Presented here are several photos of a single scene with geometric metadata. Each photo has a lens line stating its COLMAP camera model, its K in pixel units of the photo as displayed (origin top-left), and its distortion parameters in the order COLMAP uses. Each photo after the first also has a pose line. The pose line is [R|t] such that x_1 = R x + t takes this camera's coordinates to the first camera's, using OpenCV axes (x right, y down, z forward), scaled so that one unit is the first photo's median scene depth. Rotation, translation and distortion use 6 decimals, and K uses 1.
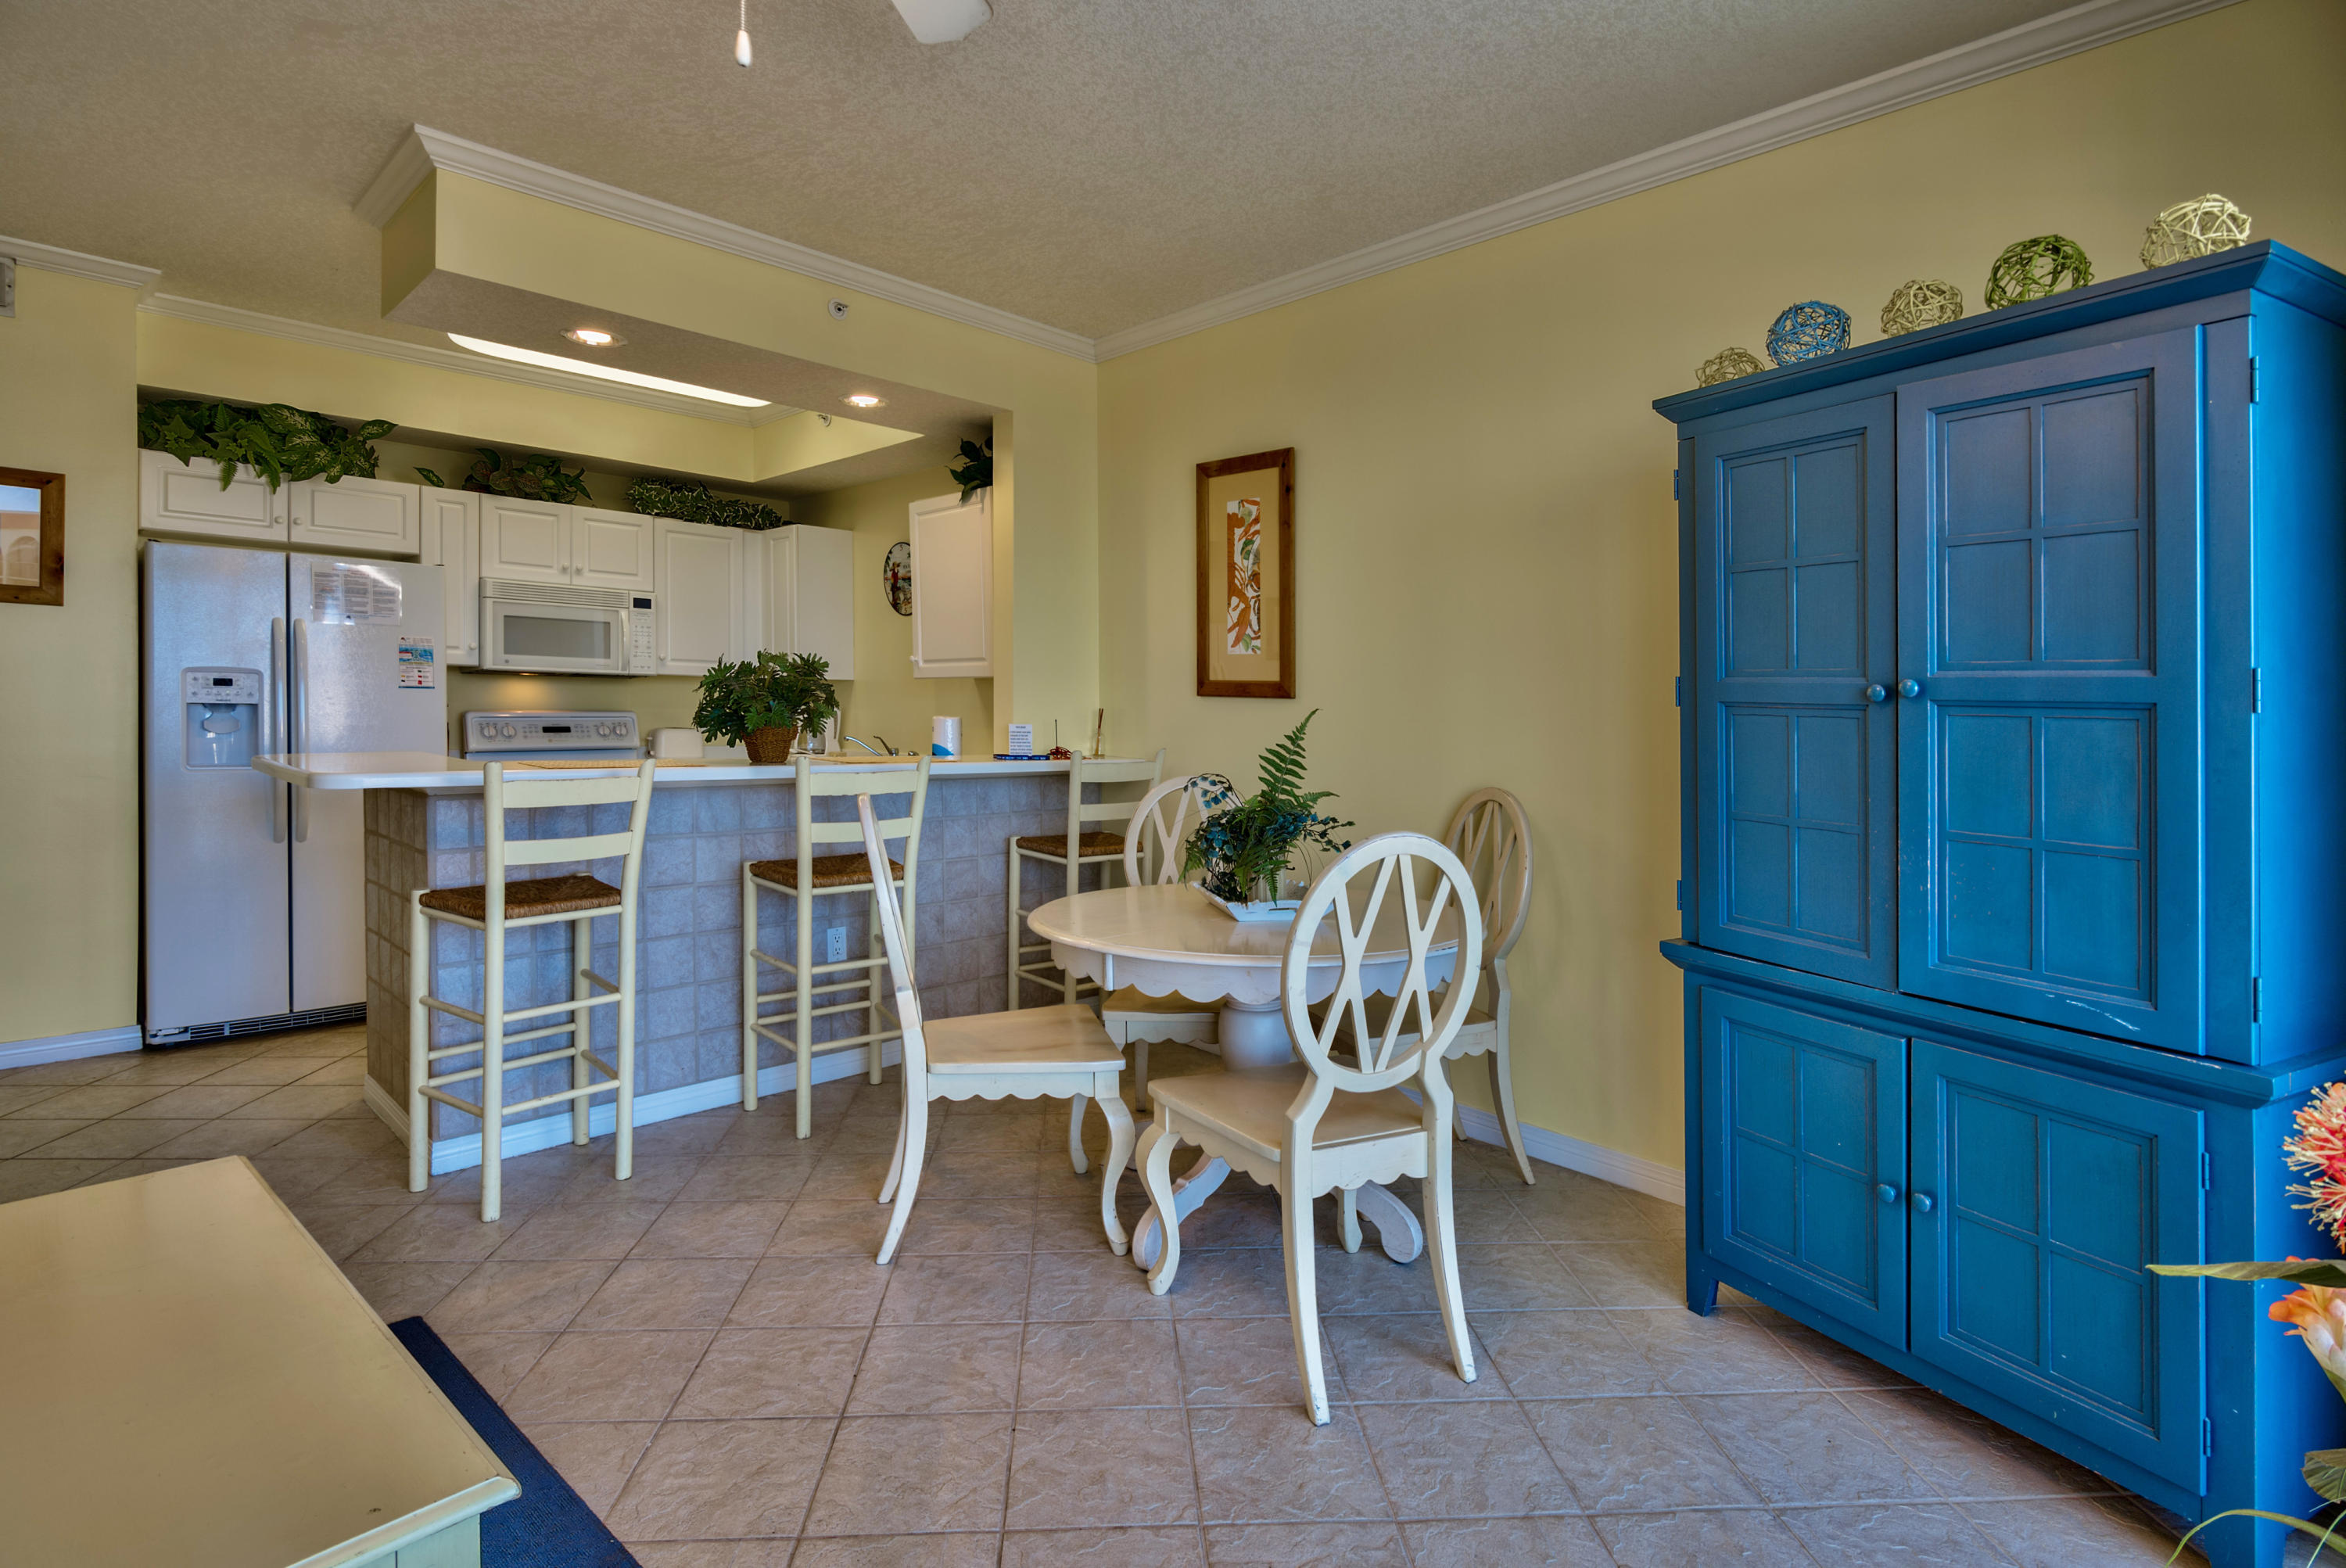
lens RADIAL K [[1146.5, 0, 1106.6], [0, 1146.5, 725.1], [0, 0, 1]] dist [-0.013062, 0.002321]
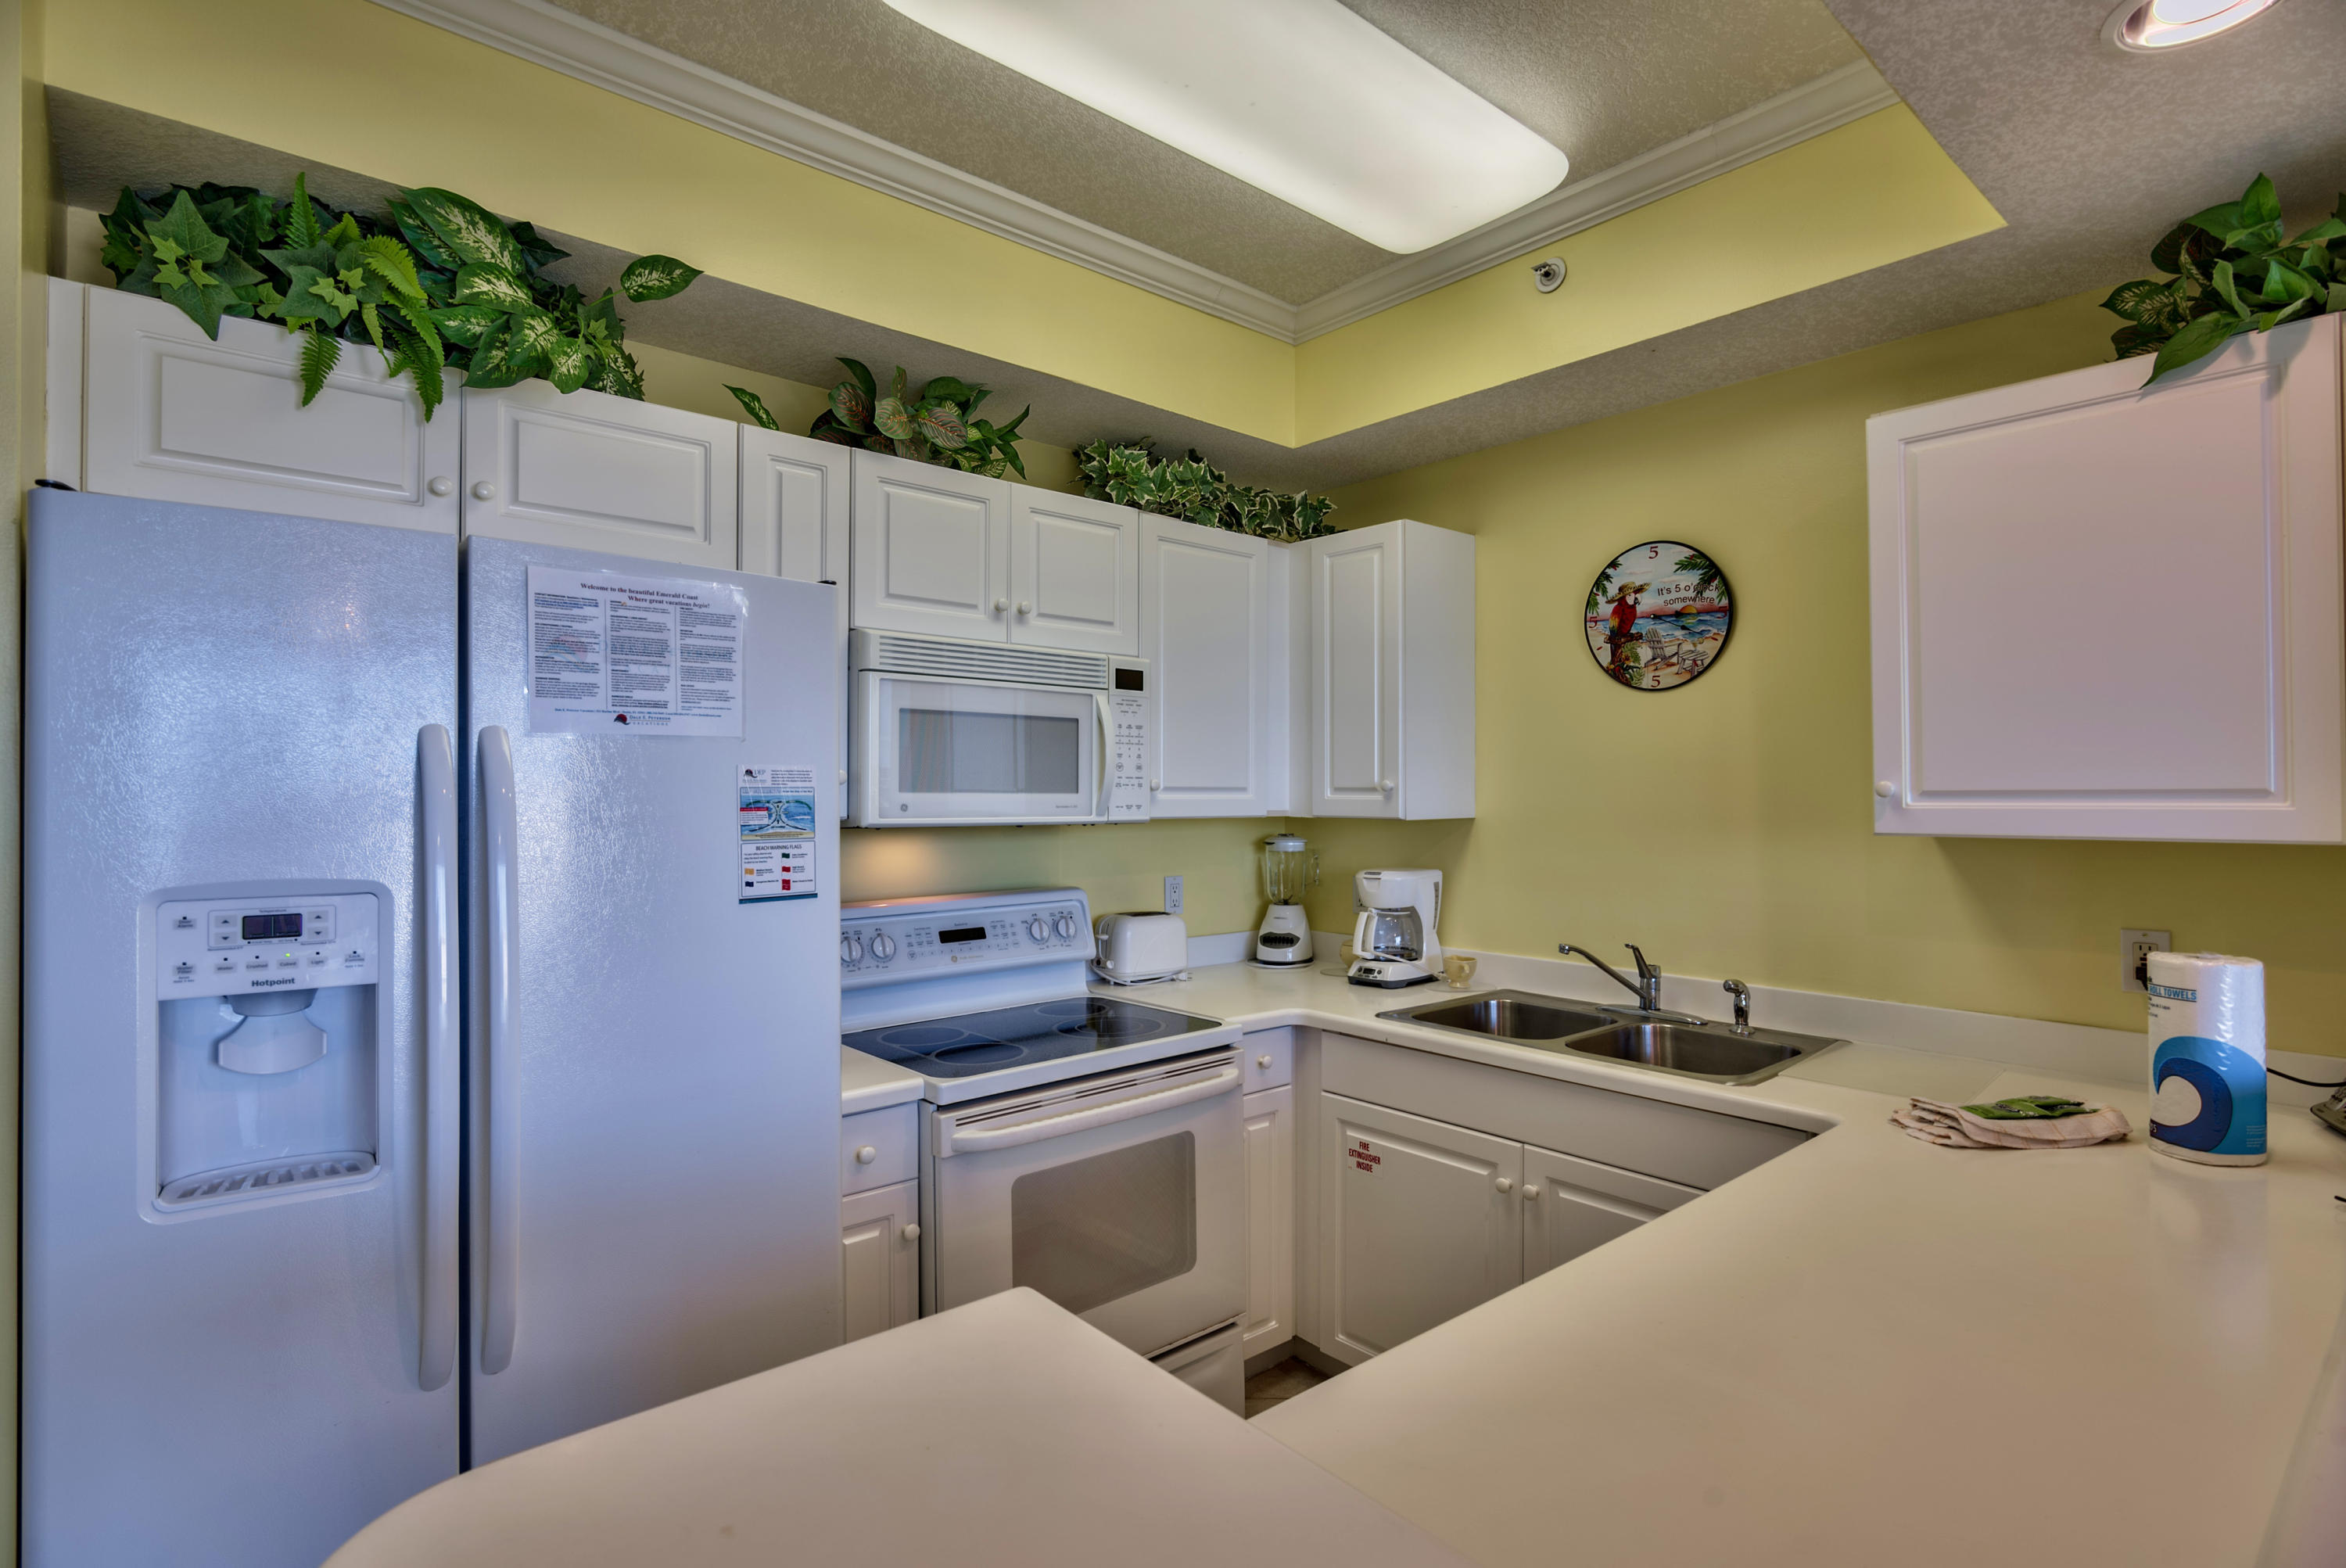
lens RADIAL K [[1146.5, 0, 1126.6], [0, 1146.5, 782.7], [0, 0, 1]] dist [-0.013062, 0.002321]
pose [[0.995873, -0.020163, -0.088488, -0.487612], [0.017704, 0.999437, -0.028490, -0.063206], [0.089013, 0.026806, 0.995670, 0.673554]]
